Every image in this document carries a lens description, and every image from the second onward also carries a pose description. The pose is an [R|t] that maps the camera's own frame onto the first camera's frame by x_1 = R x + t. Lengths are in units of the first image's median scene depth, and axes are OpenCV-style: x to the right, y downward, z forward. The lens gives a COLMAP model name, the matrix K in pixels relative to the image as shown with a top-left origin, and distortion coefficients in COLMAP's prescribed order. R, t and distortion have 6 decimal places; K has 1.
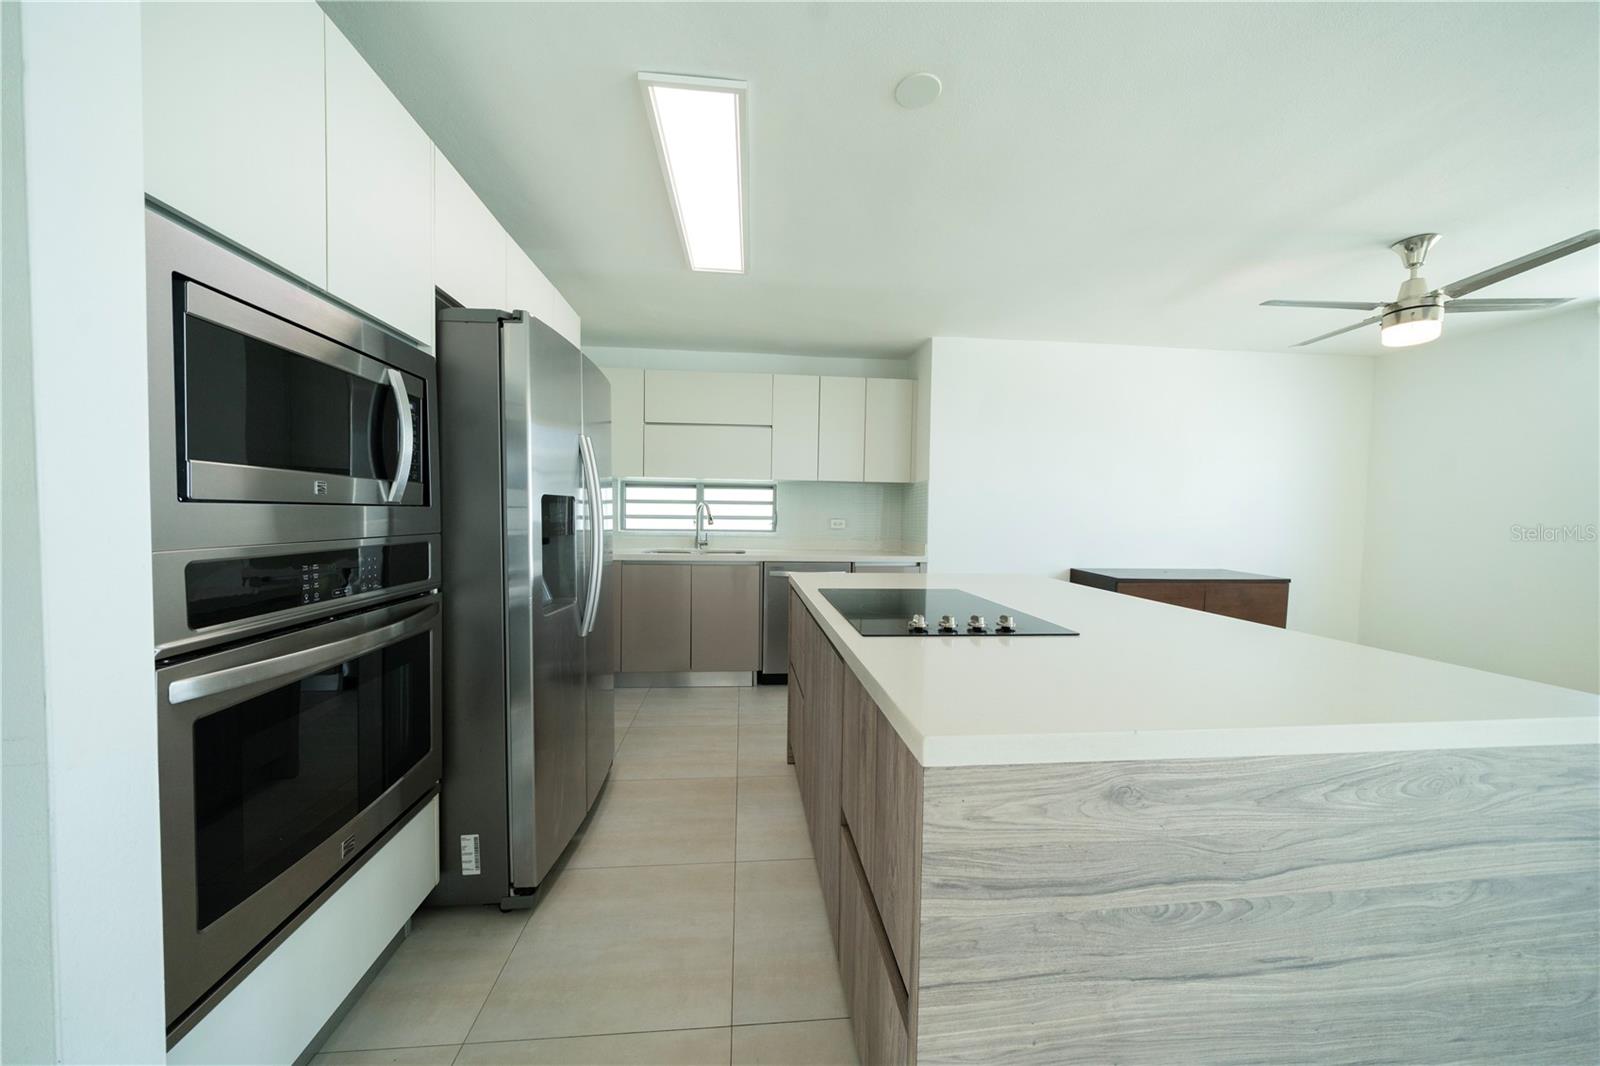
lens RADIAL K [[544.8, 0, 800.0], [0, 544.8, 533.0], [0, 0, 1]] dist [-0.000045, 0.000001]
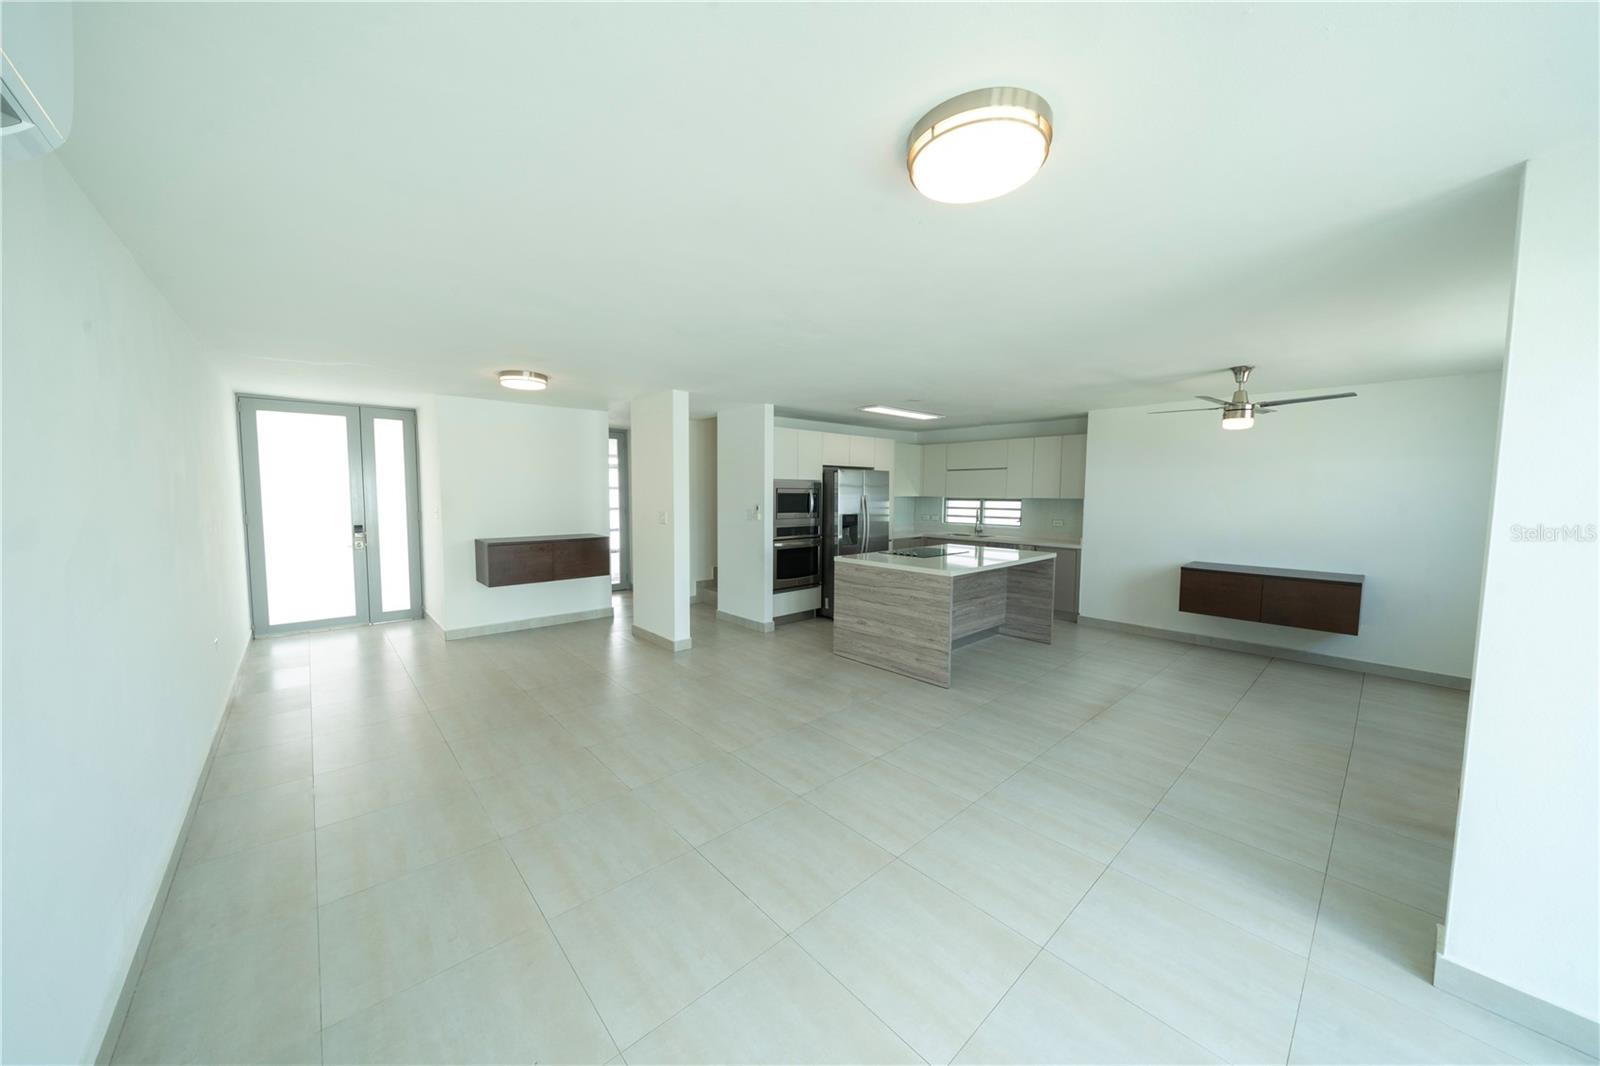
lens RADIAL K [[544.8, 0, 800.0], [0, 544.8, 533.0], [0, 0, 1]] dist [-0.000045, 0.000001]
pose [[0.606245, 0.051539, -0.793607, 2.505931], [-0.028498, 0.998665, 0.043086, -0.100199], [0.794768, -0.003505, 0.606904, -1.643564]]
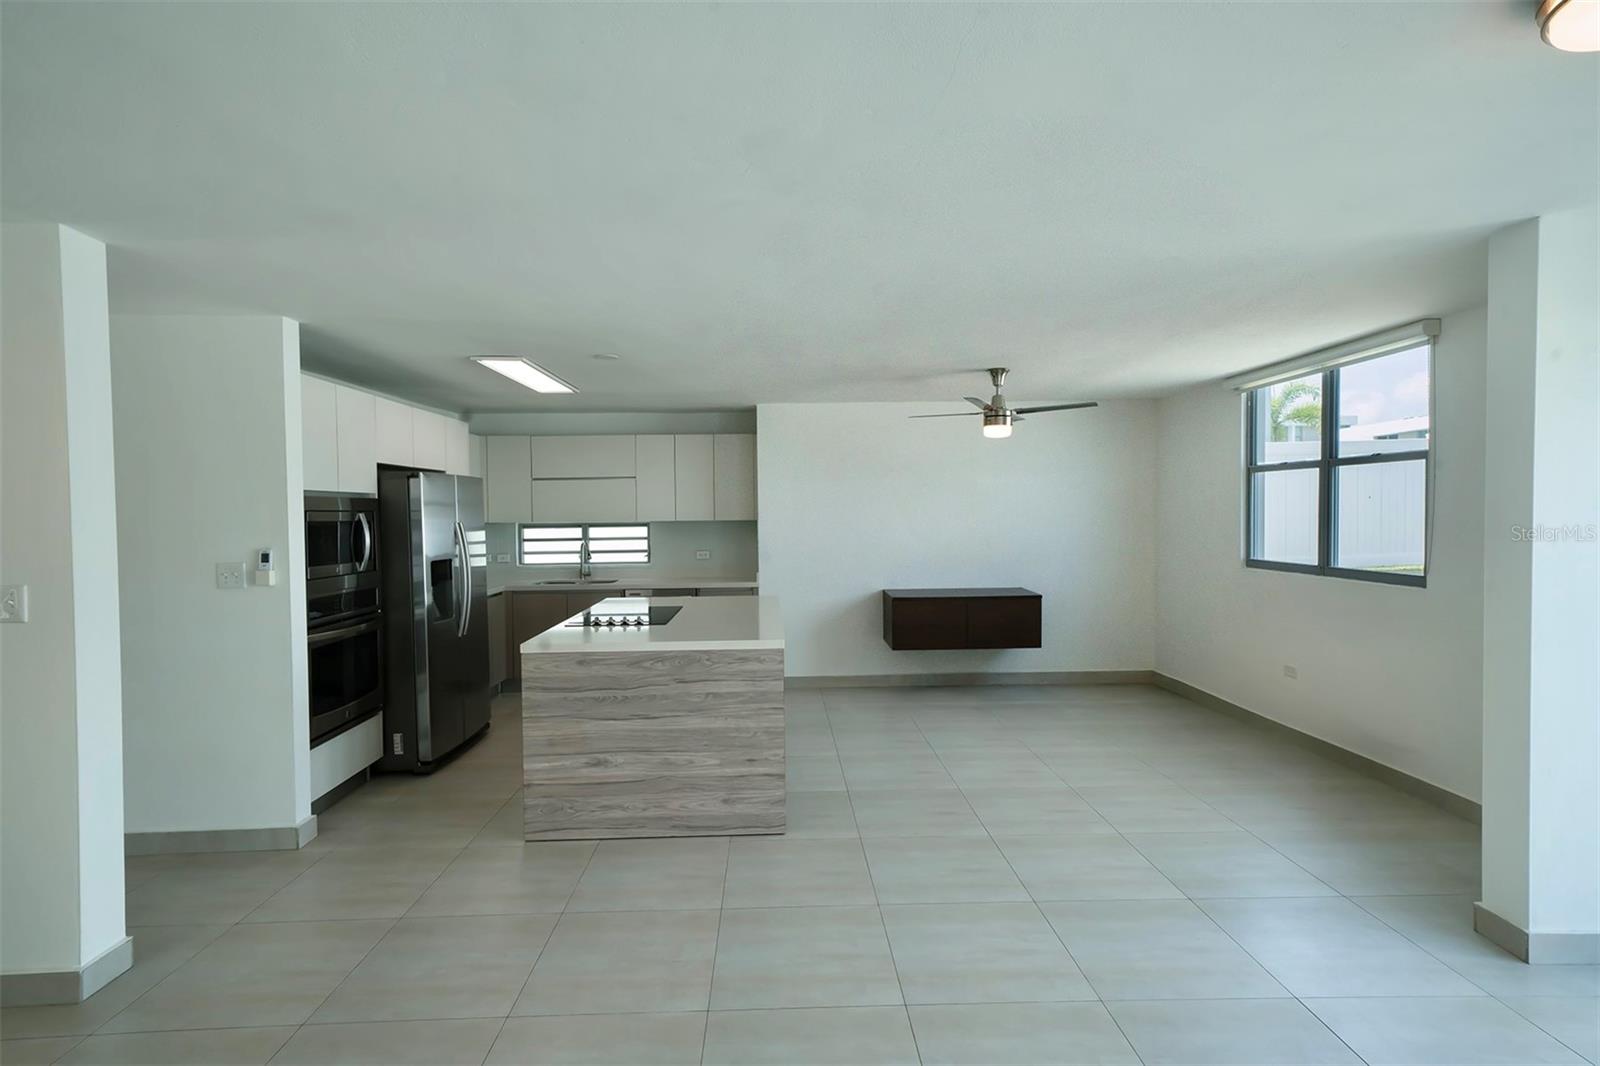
lens RADIAL K [[765.9, 0, 800.0], [0, 765.9, 533.0], [0, 0, 1]] dist [0.001233, 0.009669]
pose [[0.997793, -0.023399, -0.062144, 1.064544], [0.022709, 0.999673, -0.011791, -0.111221], [0.062399, 0.010354, 0.997998, -1.734175]]
